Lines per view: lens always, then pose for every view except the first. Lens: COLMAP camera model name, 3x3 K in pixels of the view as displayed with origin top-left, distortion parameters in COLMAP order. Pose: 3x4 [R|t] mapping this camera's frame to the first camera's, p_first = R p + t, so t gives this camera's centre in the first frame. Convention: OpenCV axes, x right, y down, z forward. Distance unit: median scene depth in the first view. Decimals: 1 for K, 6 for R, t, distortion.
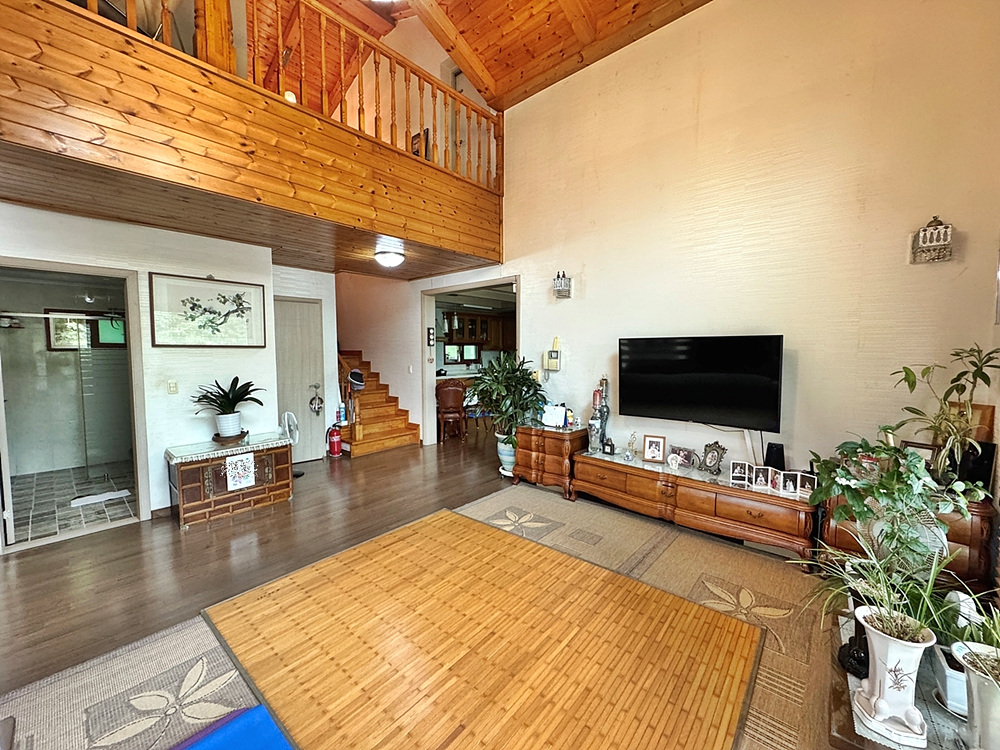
lens RADIAL K [[395.5, 0, 500.0], [0, 395.5, 375.0], [0, 0, 1]] dist [0.000426, 0.000081]
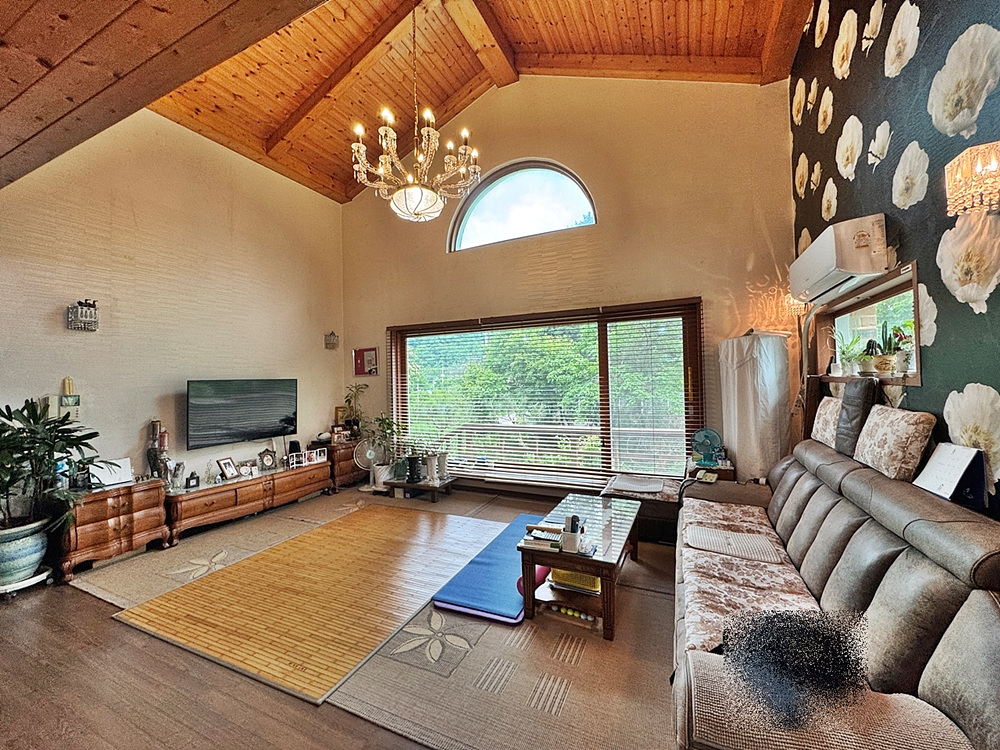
lens RADIAL K [[395.5, 0, 500.0], [0, 395.5, 375.0], [0, 0, 1]] dist [0.000426, 0.000081]
pose [[-0.277526, 0.011499, 0.960649, -1.084778], [0.077550, 0.996933, 0.010470, -0.055932], [-0.957583, 0.077404, -0.277566, 0.512754]]
